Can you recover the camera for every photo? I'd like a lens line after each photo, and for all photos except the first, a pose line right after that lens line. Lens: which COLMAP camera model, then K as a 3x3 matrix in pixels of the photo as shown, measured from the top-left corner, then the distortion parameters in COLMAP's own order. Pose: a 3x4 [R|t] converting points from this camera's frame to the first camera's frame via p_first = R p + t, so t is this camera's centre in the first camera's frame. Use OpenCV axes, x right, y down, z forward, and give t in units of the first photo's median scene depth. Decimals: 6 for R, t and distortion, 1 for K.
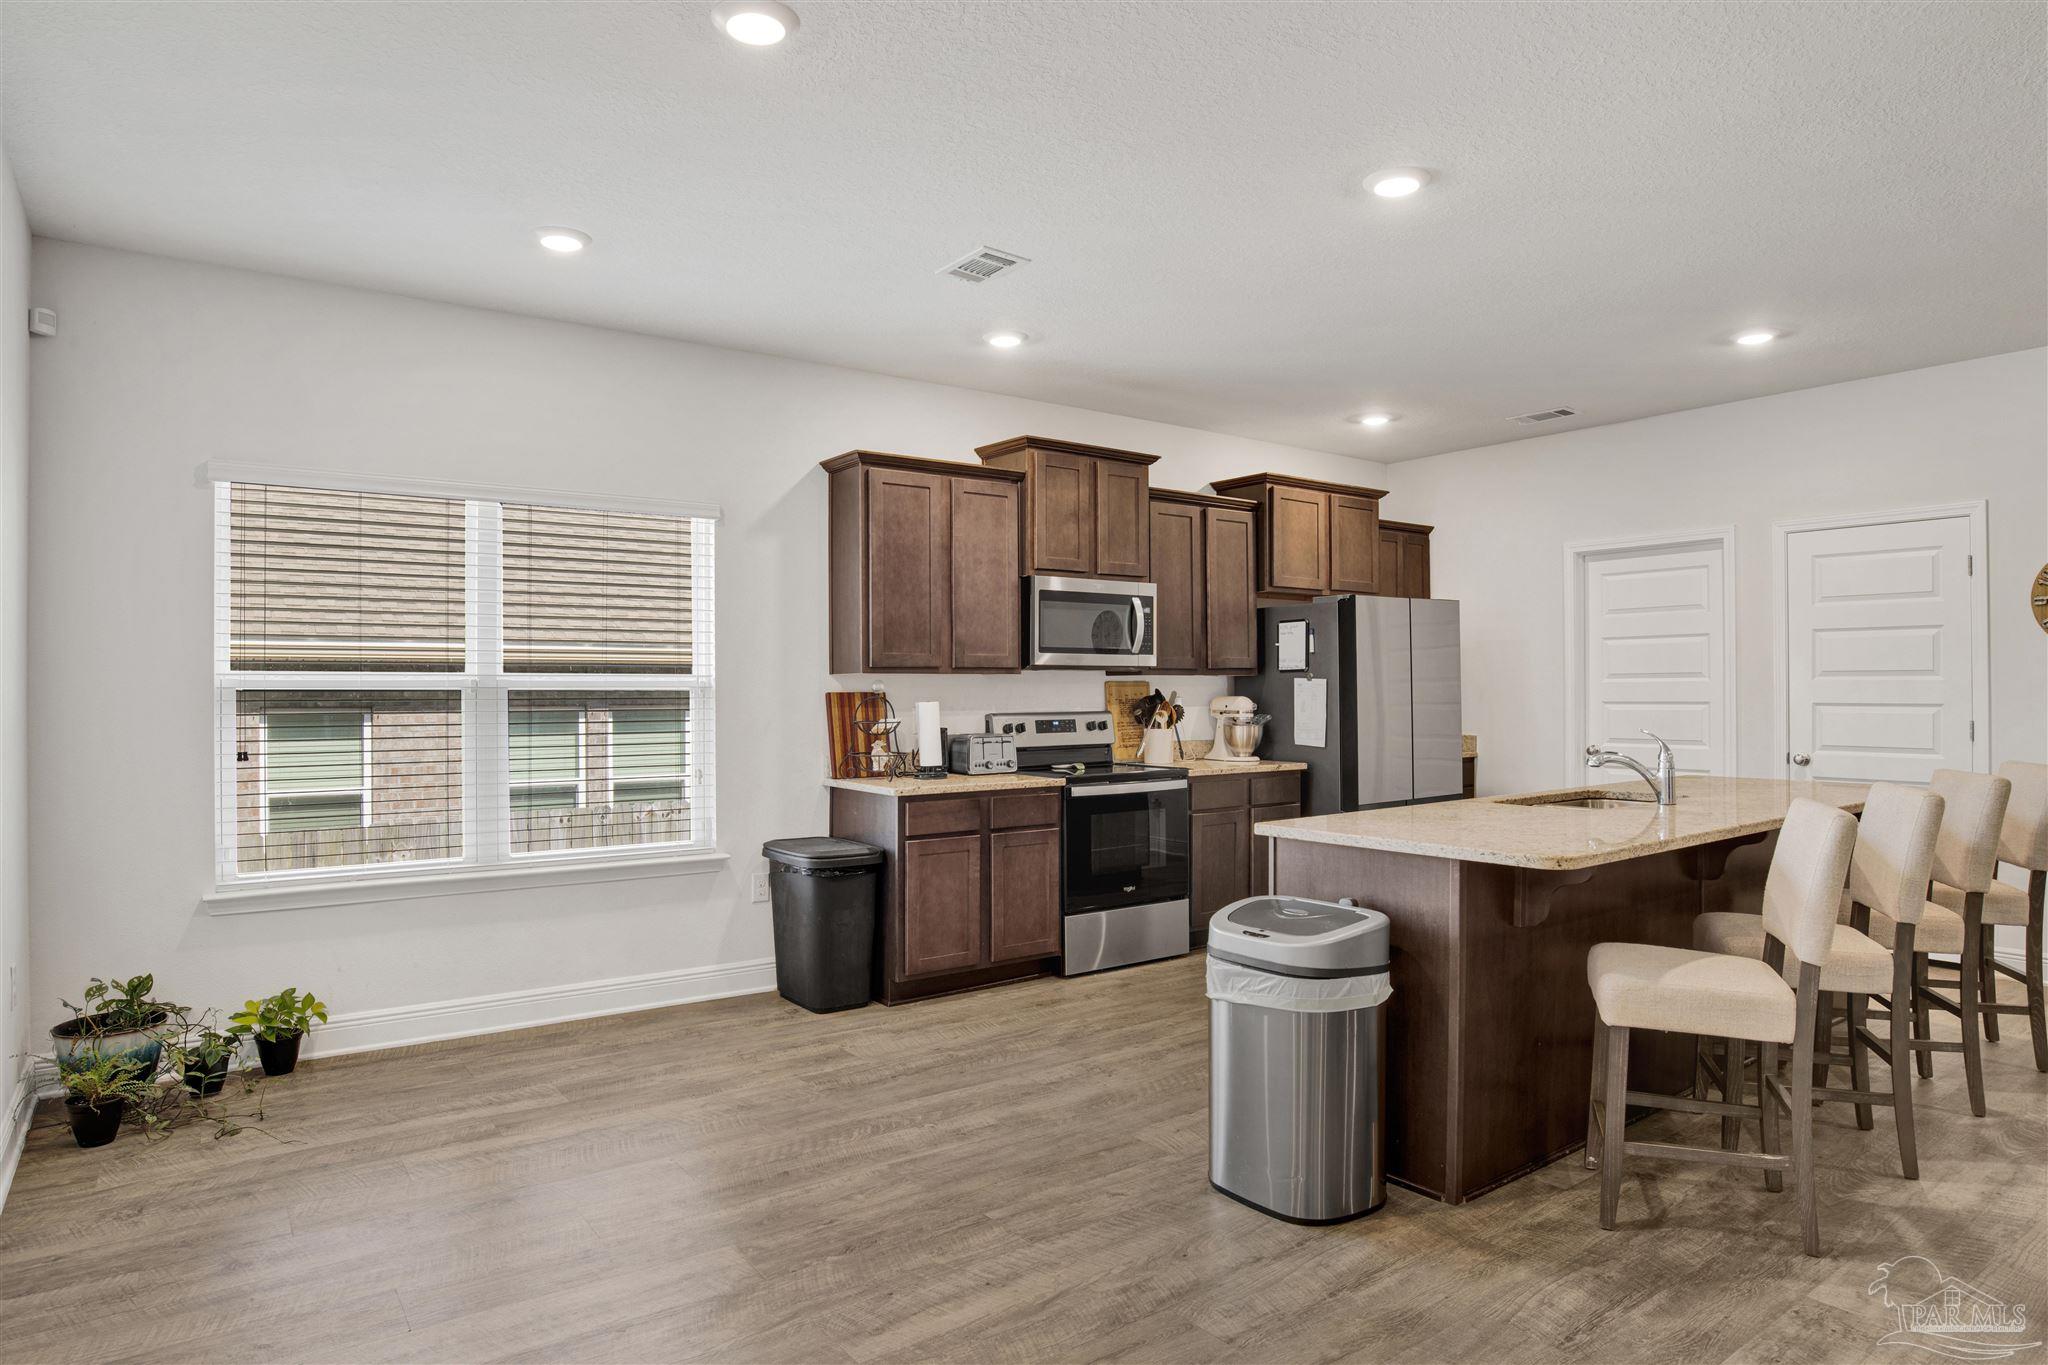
lens RADIAL K [[1166.3, 0, 1014.3], [0, 1166.3, 684.8], [0, 0, 1]] dist [-0.066876, 0.001131]
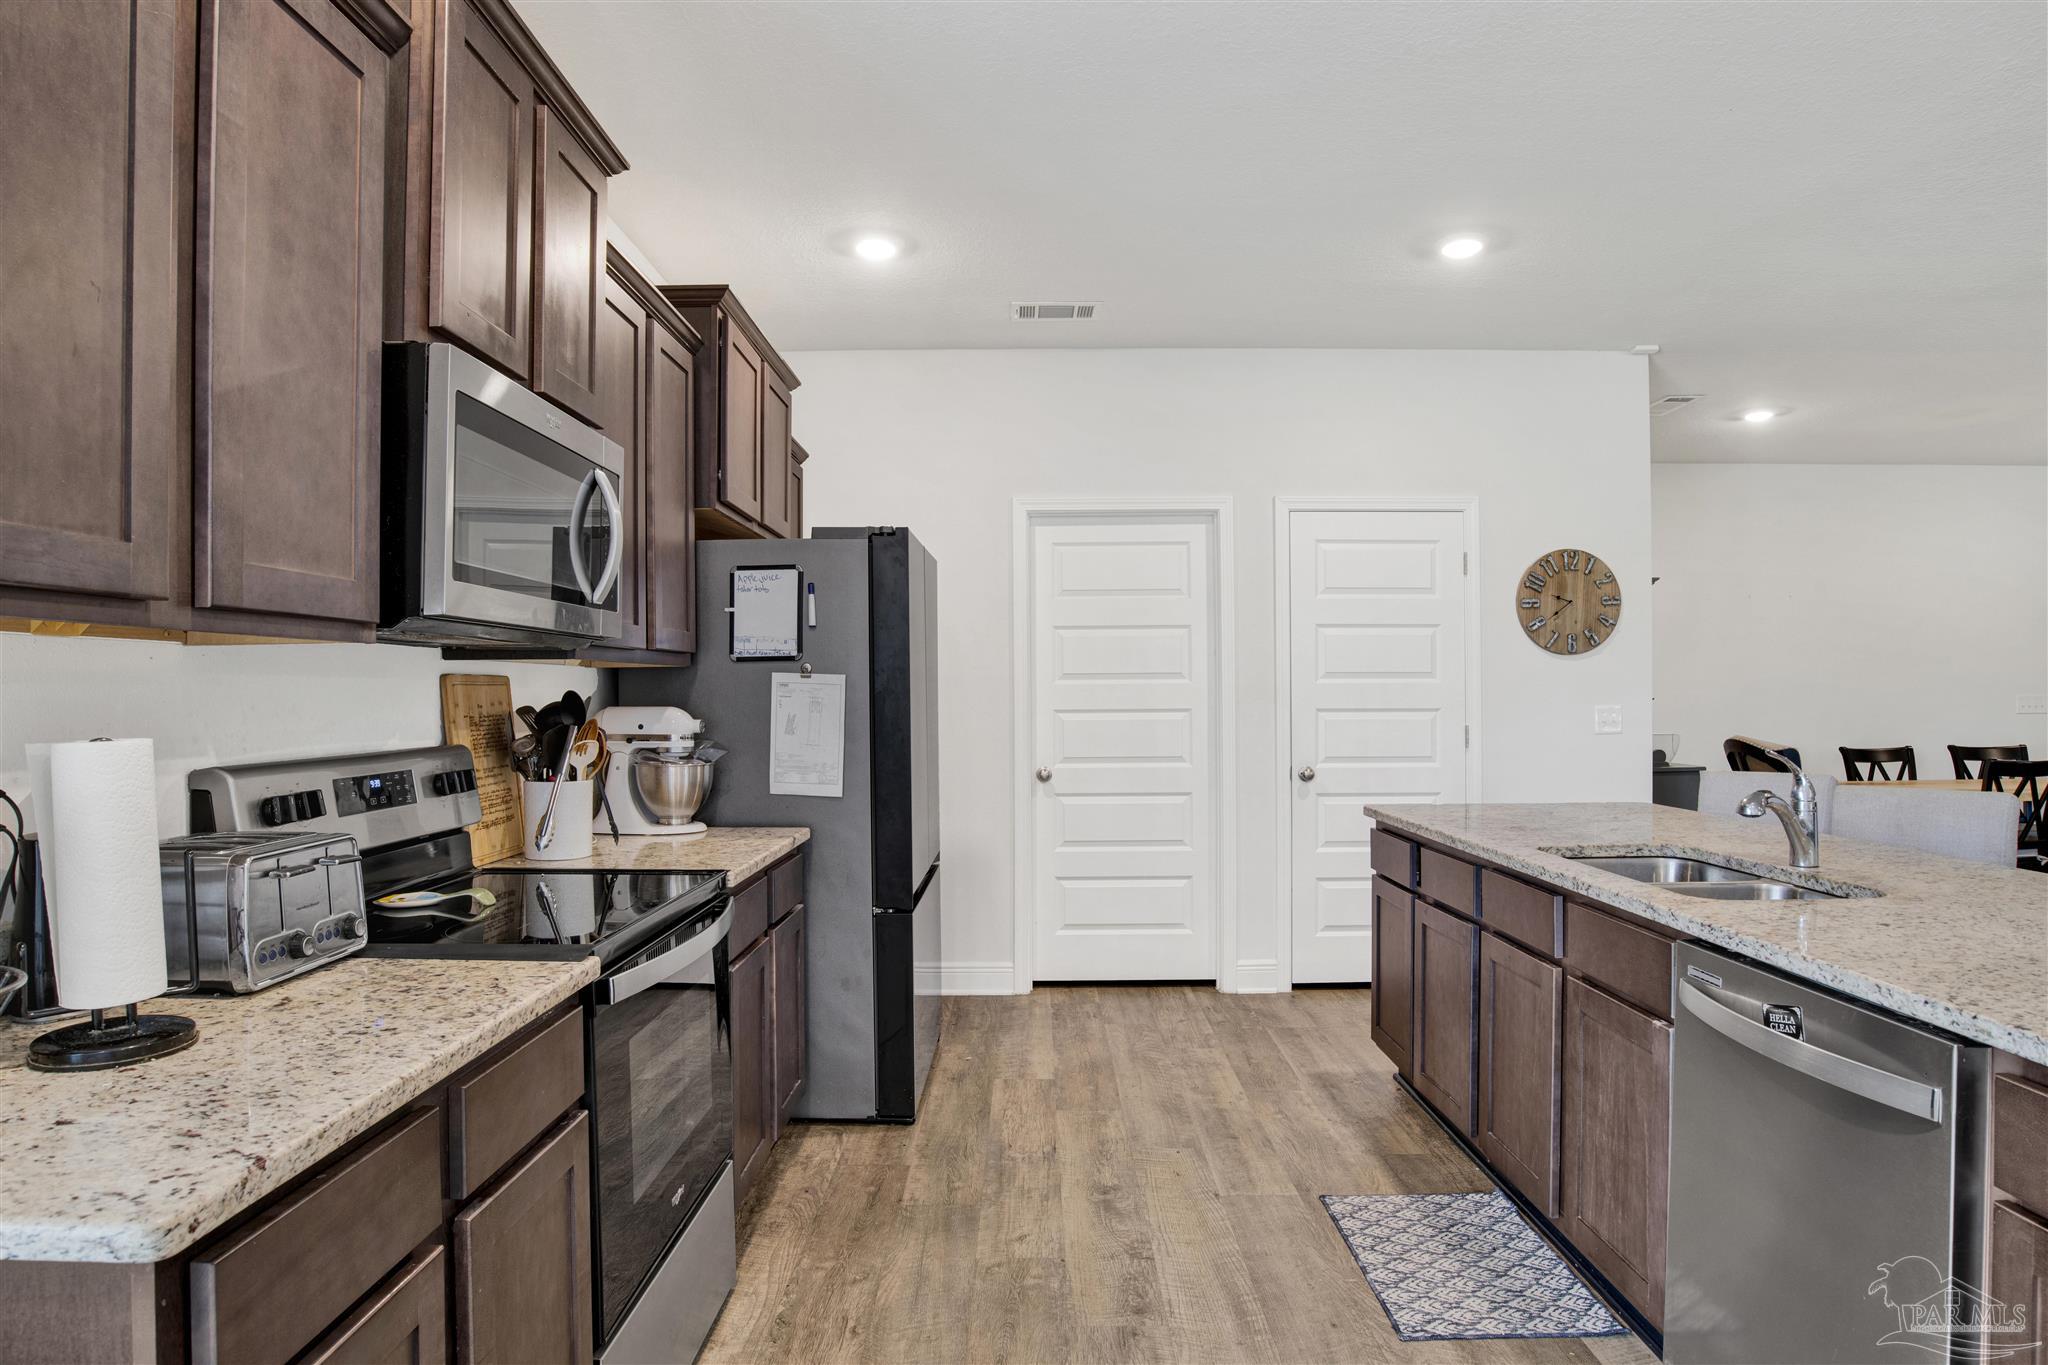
lens RADIAL K [[1147.1, 0, 1024.0], [0, 1147.1, 682.5], [0, 0, 1]] dist [-0.052543, 0.001512]
pose [[0.592366, 0.008185, 0.805627, -0.129688], [-0.001169, 0.999956, -0.009300, 0.004004], [-0.805668, 0.004568, 0.592350, 0.628820]]
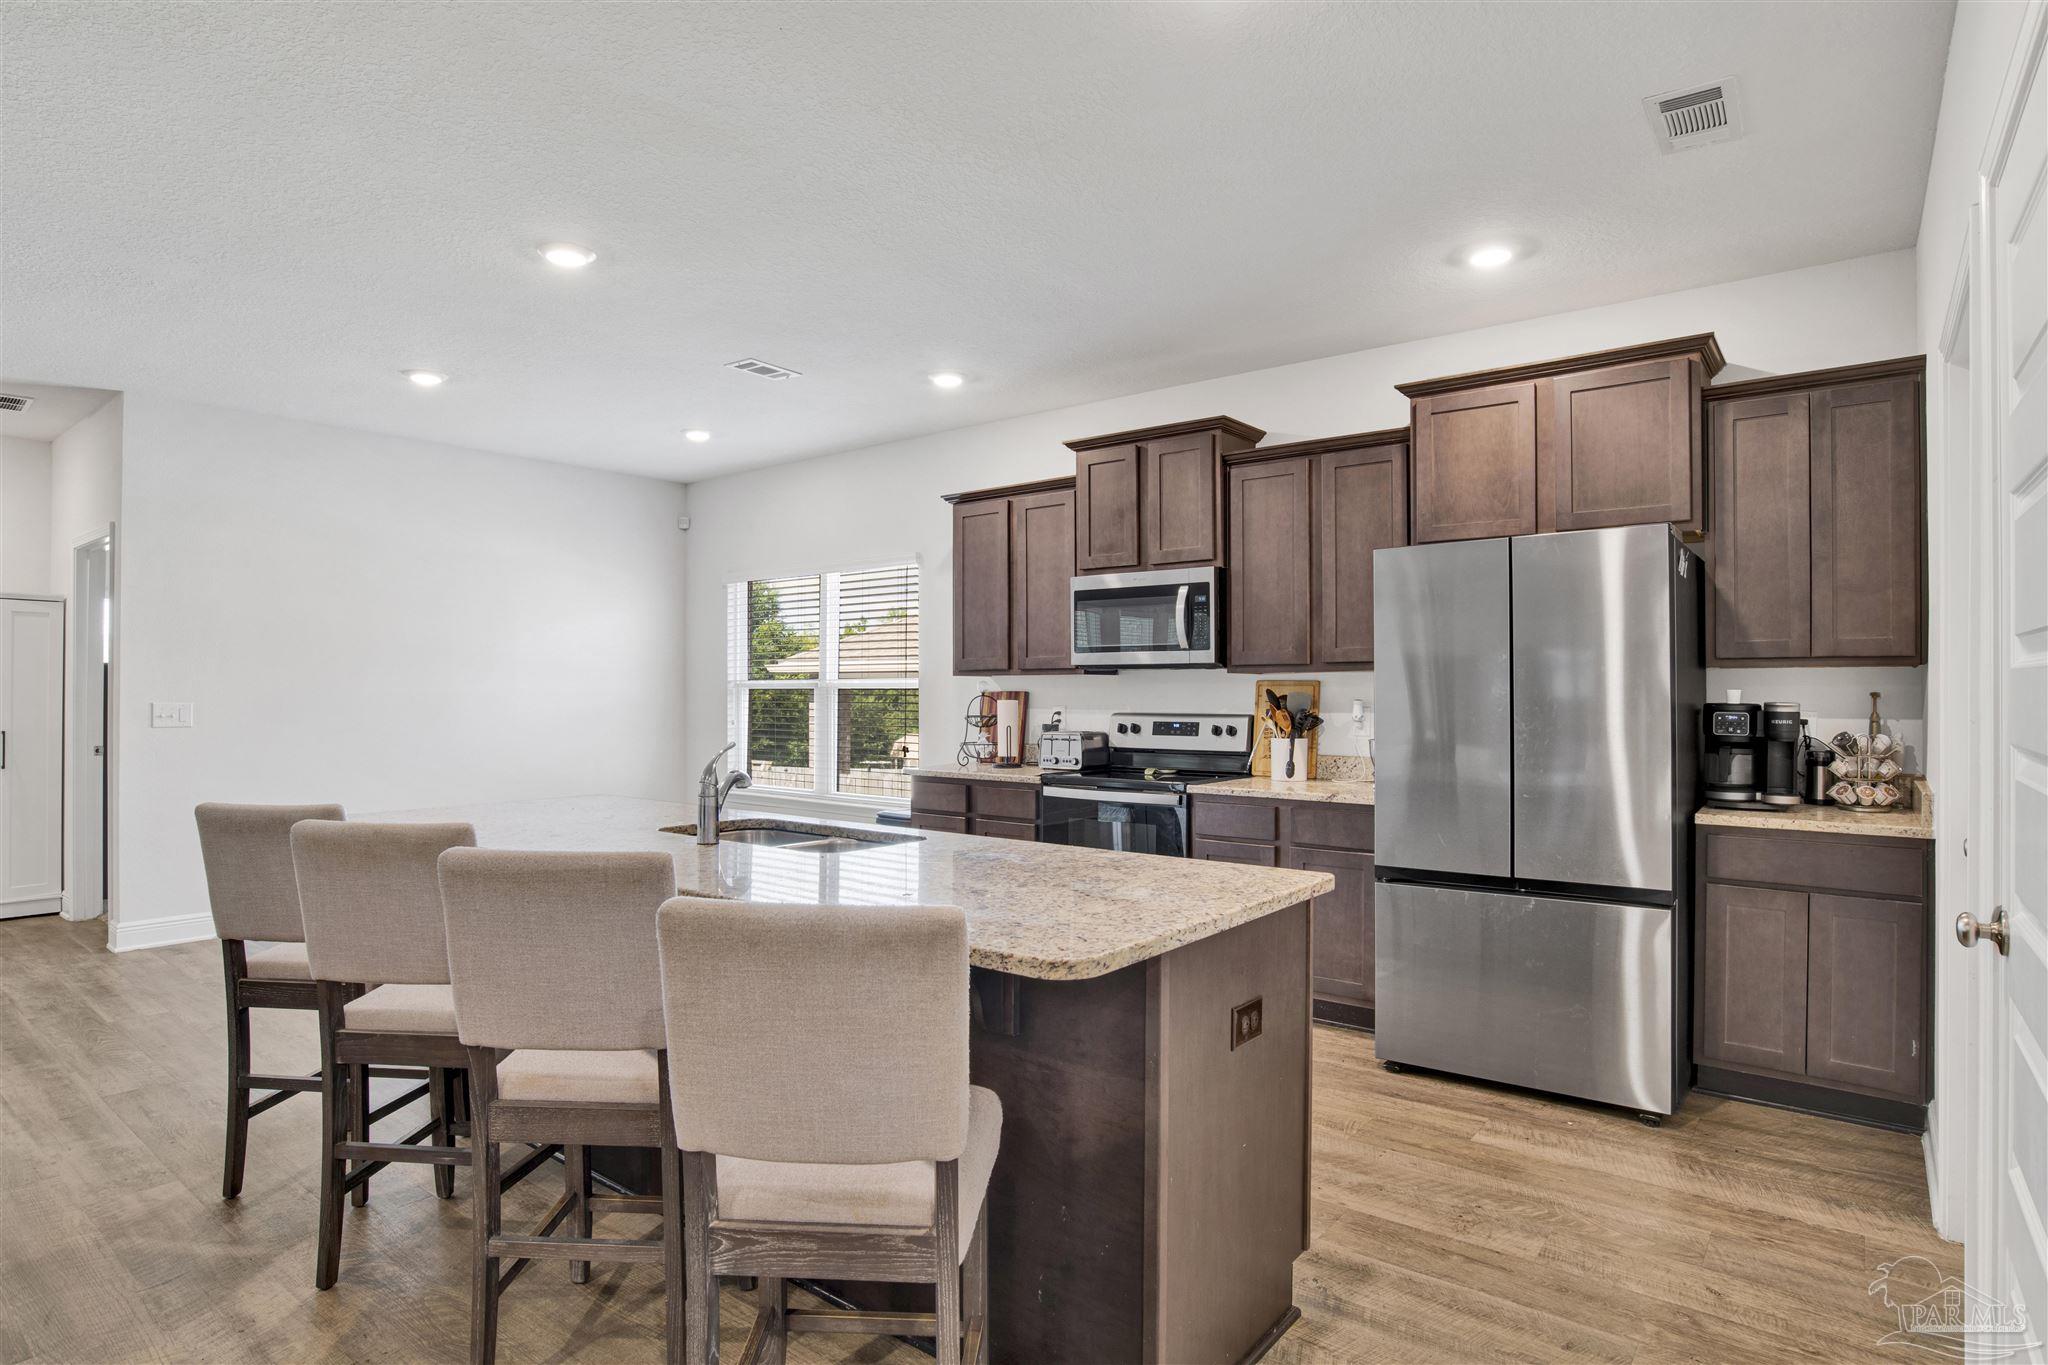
lens RADIAL K [[1092.3, 0, 1028.4], [0, 1092.3, 666.9], [0, 0, 1]] dist [-0.078735, 0.027045]
pose [[0.269979, -0.014818, -0.962752, 0.853611], [0.003200, 0.999890, -0.014492, -0.002046], [0.962861, 0.000832, 0.269997, 0.649718]]
